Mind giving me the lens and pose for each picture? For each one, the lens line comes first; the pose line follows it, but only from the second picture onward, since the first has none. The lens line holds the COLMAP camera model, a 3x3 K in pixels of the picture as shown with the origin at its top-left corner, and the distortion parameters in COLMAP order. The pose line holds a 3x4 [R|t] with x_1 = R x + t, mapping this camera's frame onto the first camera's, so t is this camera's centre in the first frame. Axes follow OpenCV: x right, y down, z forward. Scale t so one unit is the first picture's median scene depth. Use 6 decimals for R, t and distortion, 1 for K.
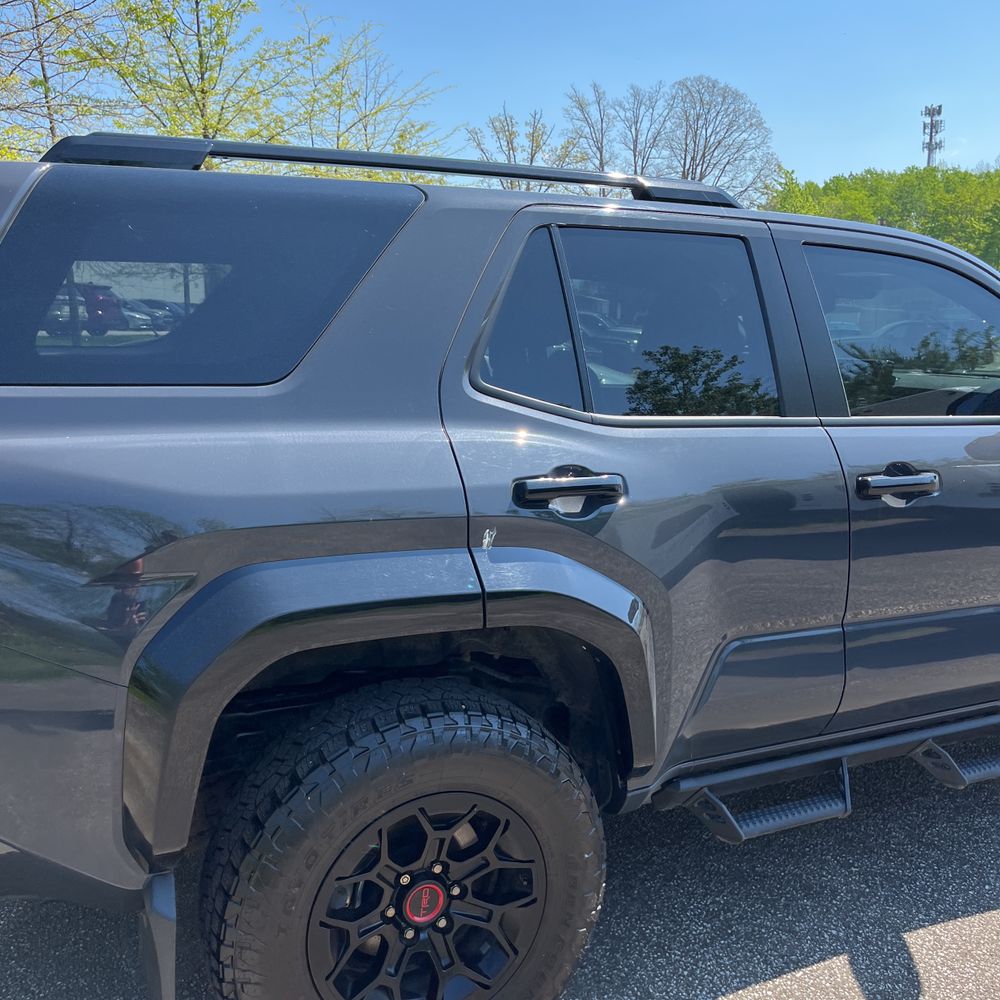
lens RADIAL K [[1023.1, 0, 499.5], [0, 1023.1, 504.2], [0, 0, 1]] dist [0.023057, 0.000000]
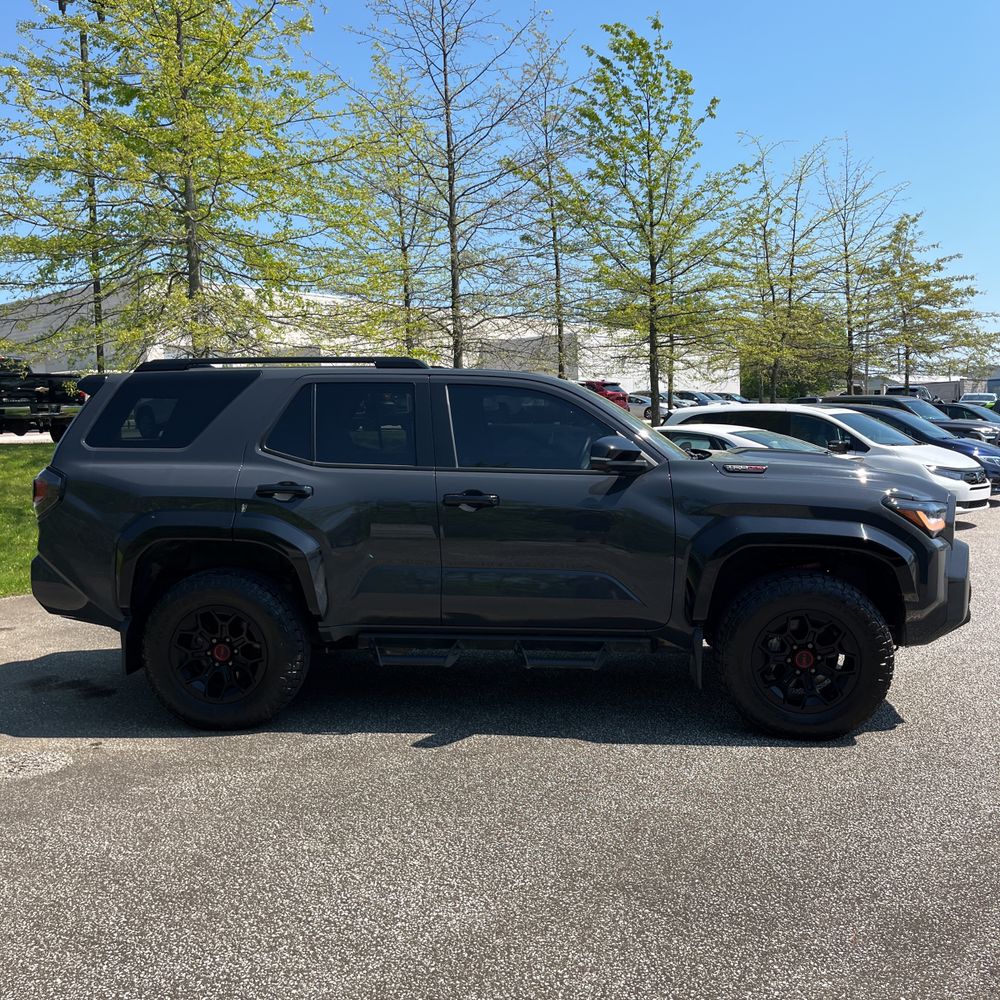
lens RADIAL K [[1023.1, 0, 500.0], [0, 1023.1, 493.5], [0, 0, 1]] dist [0.023057, 0.000000]
pose [[0.848242, 0.023962, -0.529067, 1.801668], [-0.072741, 0.994780, -0.071569, 0.128864], [0.524590, 0.099193, 0.845556, -0.797200]]
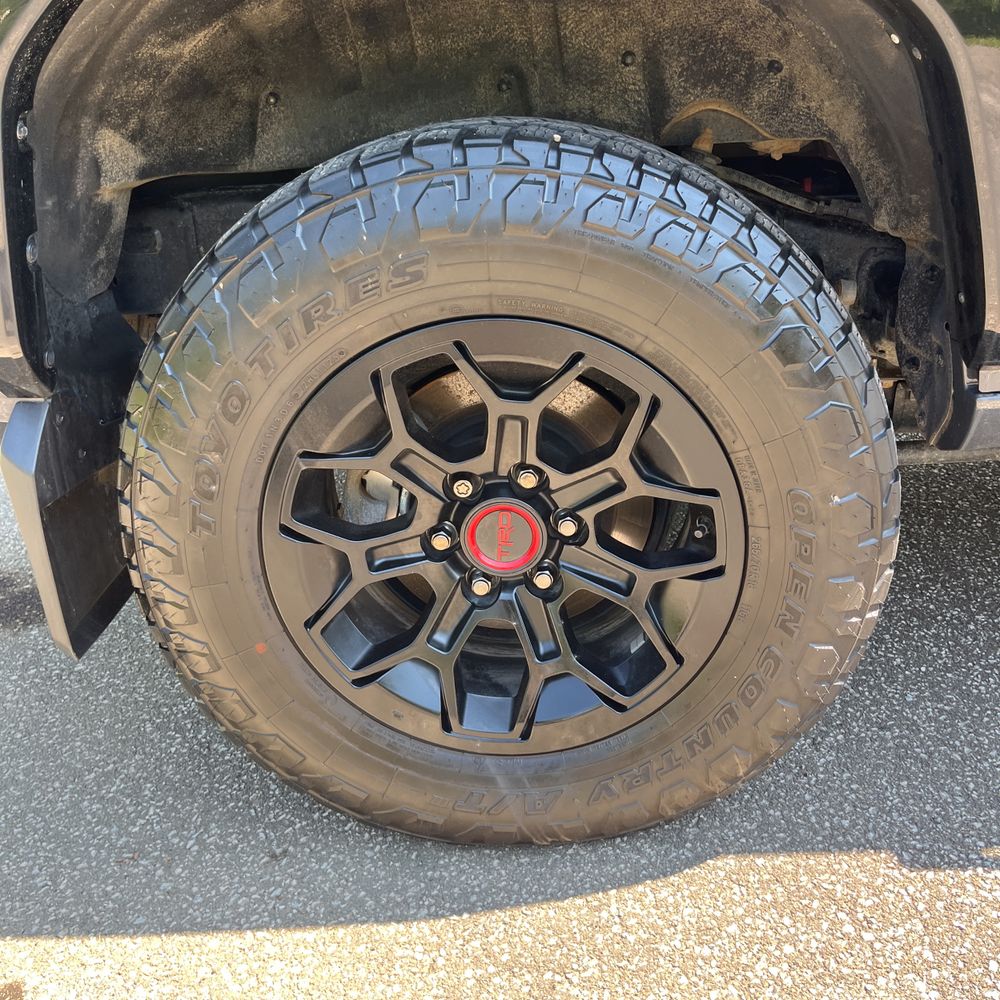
lens RADIAL K [[1023.1, 0, 496.9], [0, 1023.1, 510.2], [0, 0, 1]] dist [0.023057, 0.000000]
pose [[0.873349, 0.126213, -0.470459, 0.173549], [-0.006755, 0.968892, 0.247391, 0.237539], [0.487048, -0.212881, 0.847034, 0.537000]]
